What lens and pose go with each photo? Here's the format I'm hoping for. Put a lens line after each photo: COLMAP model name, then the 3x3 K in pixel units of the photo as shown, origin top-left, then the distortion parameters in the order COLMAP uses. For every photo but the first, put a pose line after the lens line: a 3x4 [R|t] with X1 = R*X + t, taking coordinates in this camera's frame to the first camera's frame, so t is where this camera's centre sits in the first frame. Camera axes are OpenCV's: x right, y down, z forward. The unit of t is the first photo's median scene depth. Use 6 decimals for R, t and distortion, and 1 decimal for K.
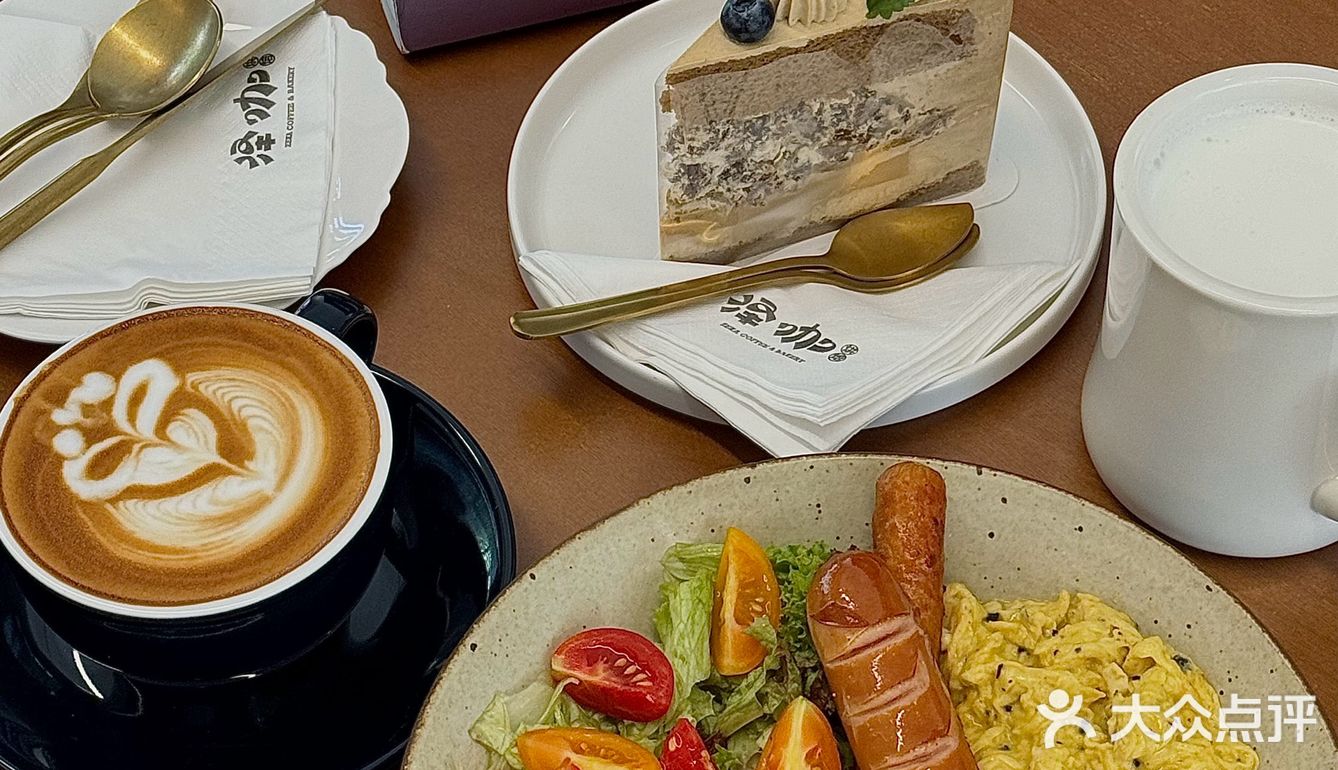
lens RADIAL K [[2340.4, 0, 669.0], [0, 2340.4, 385.0], [0, 0, 1]] dist [-0.007745, -0.016315]
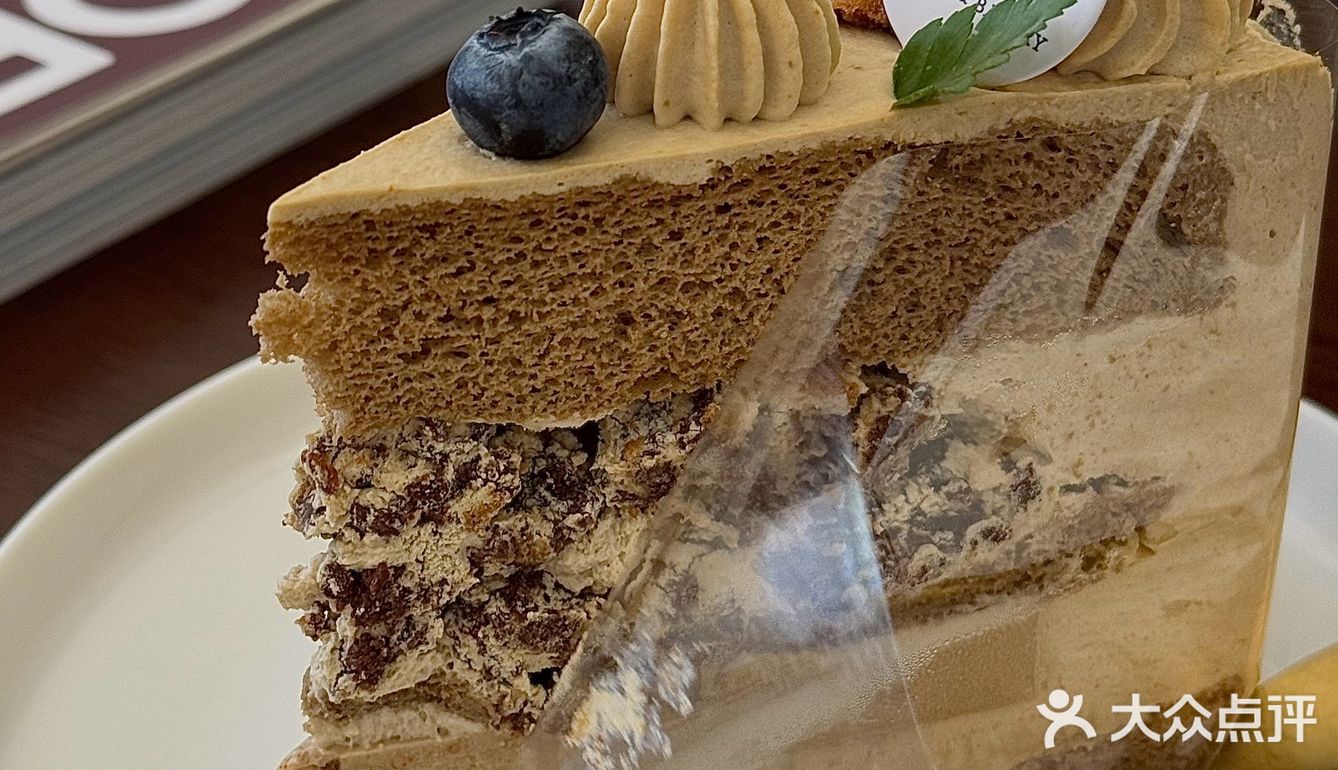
lens RADIAL K [[2001.6, 0, 669.0], [0, 2001.6, 385.0], [0, 0, 1]] dist [0.032371, 0.023936]
pose [[0.993926, 0.026218, -0.106884, 0.081697], [-0.073482, 0.881098, -0.467191, 0.011195], [0.081926, 0.472207, 0.877672, 0.744452]]
